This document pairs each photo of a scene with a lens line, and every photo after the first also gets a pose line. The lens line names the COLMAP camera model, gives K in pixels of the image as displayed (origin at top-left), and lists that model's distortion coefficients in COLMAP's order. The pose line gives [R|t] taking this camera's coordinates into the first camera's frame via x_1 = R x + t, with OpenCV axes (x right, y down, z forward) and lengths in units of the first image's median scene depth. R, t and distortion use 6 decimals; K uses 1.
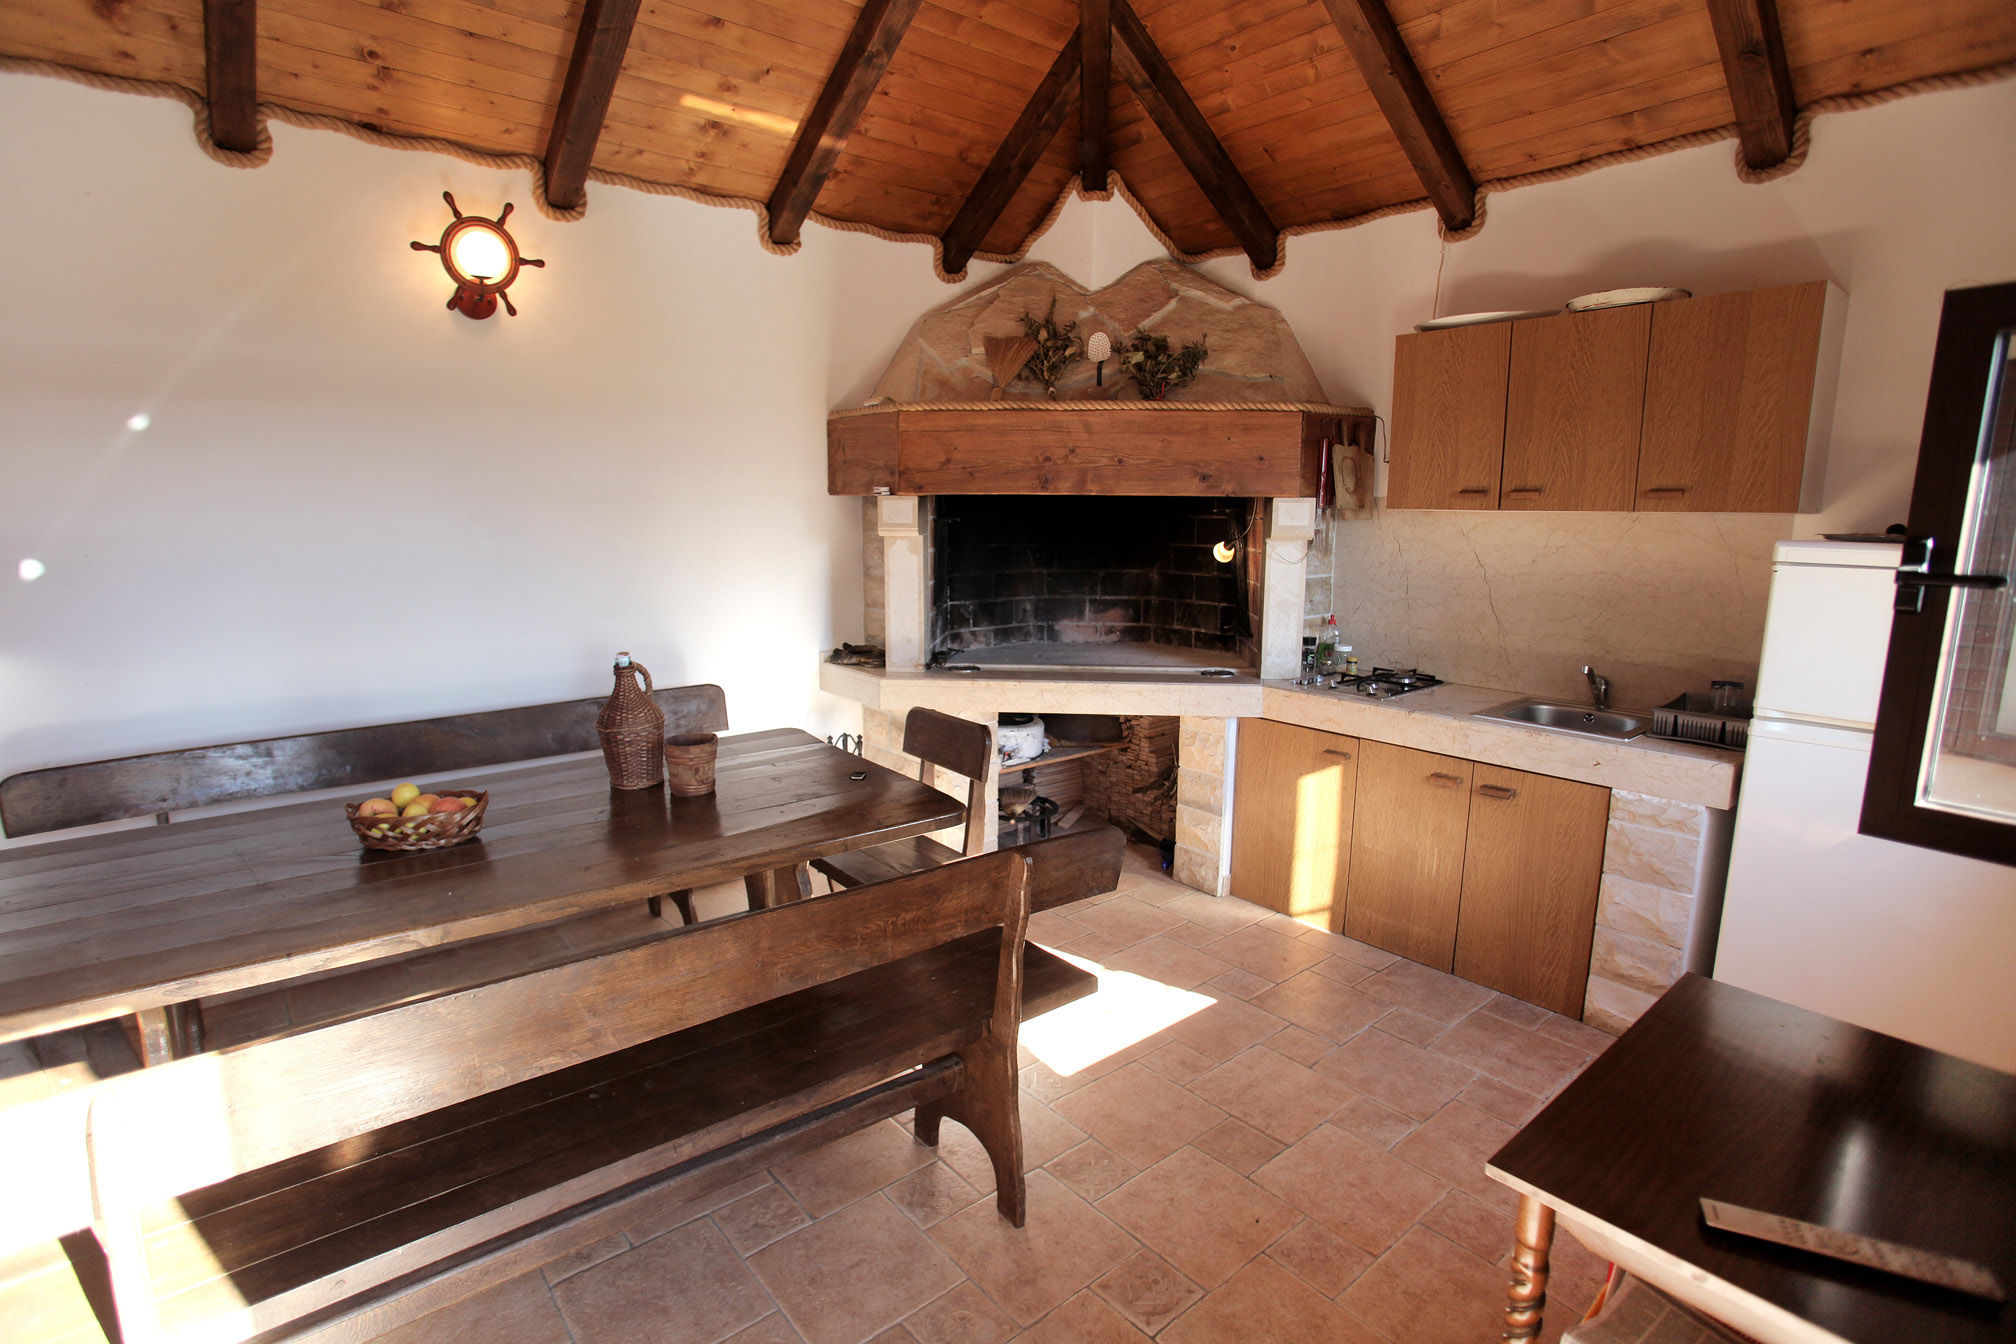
lens RADIAL K [[986.8, 0, 1007.3], [0, 986.8, 680.2], [0, 0, 1]] dist [-0.072970, 0.031693]
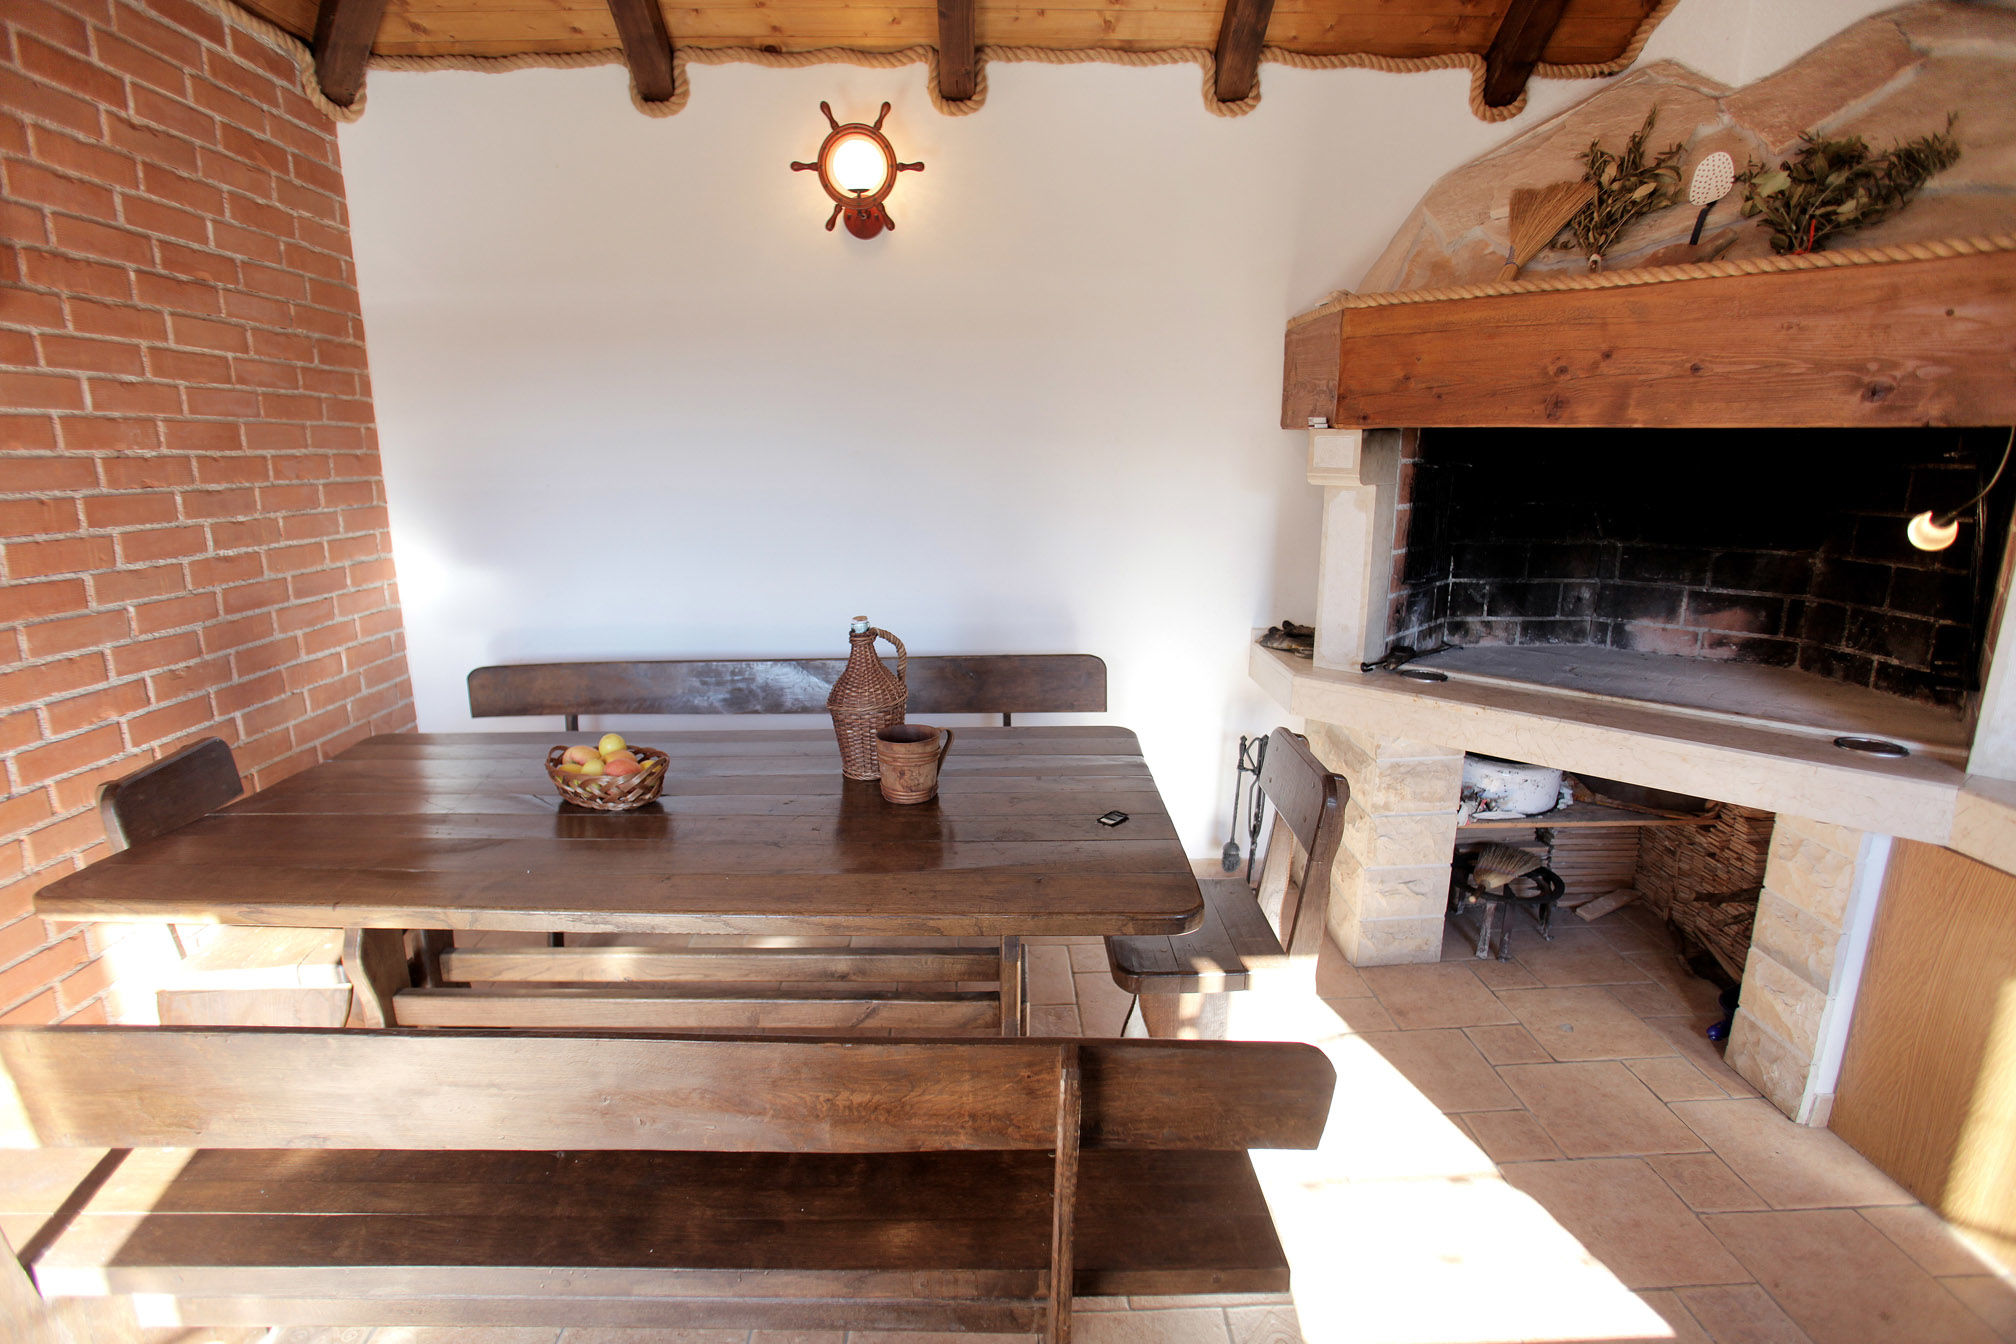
lens RADIAL K [[986.8, 0, 1005.3], [0, 986.8, 682.3], [0, 0, 1]] dist [-0.072970, 0.031693]
pose [[0.783922, 0.141304, -0.604565, 0.151531], [-0.104037, 0.989884, 0.096464, -0.045374], [0.612080, -0.012723, 0.790693, 0.272132]]
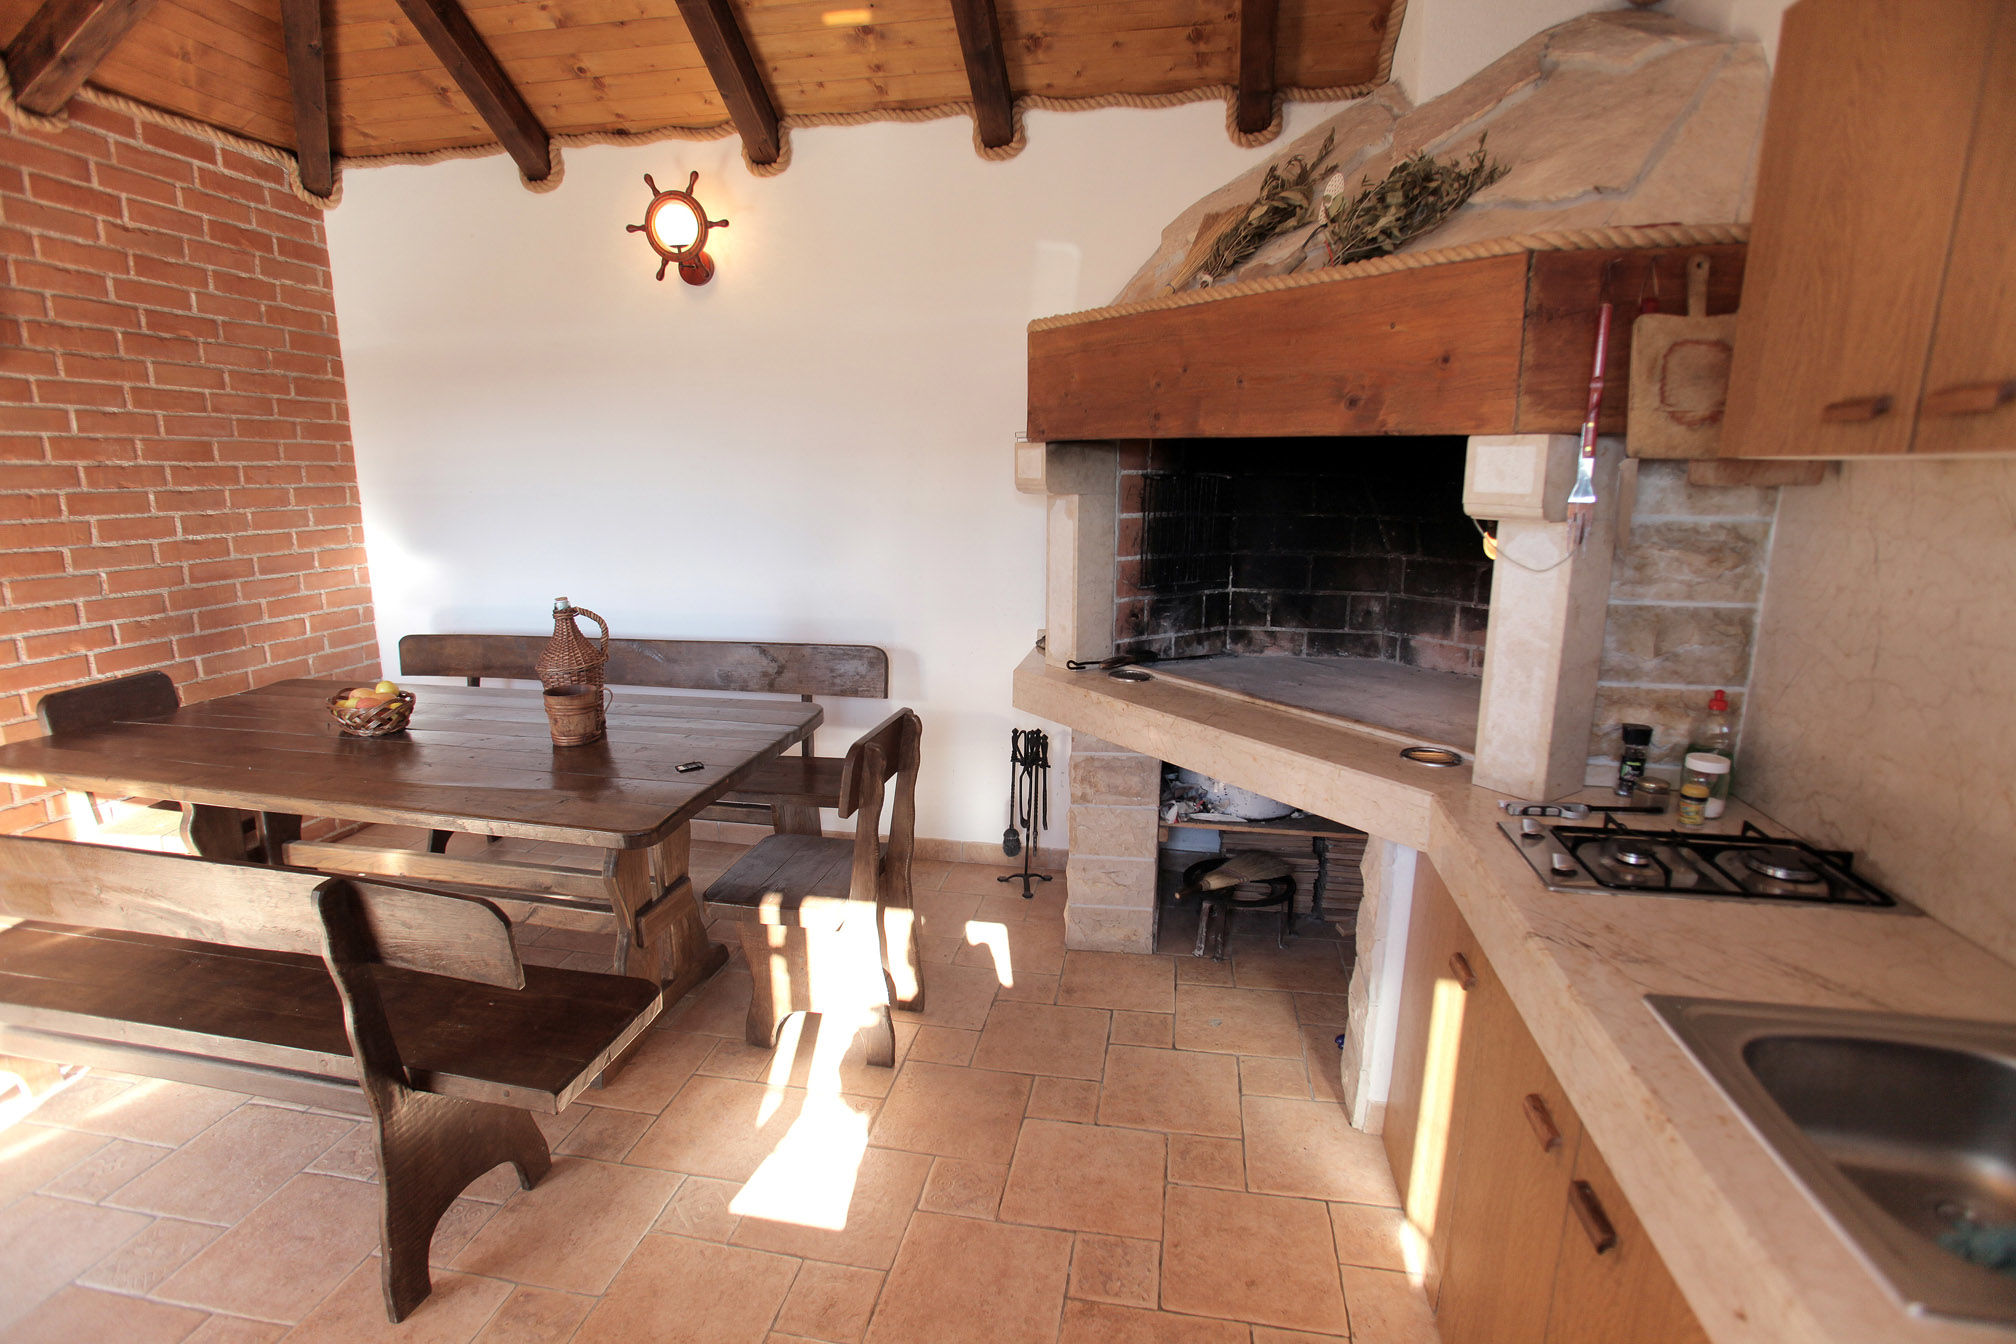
lens RADIAL K [[986.8, 0, 1015.6], [0, 986.8, 683.1], [0, 0, 1]] dist [-0.072970, 0.031693]
pose [[0.636956, 0.167110, -0.752569, 0.482976], [-0.135215, 0.985306, 0.104348, -0.075686], [0.758949, 0.035294, 0.650193, 0.467763]]
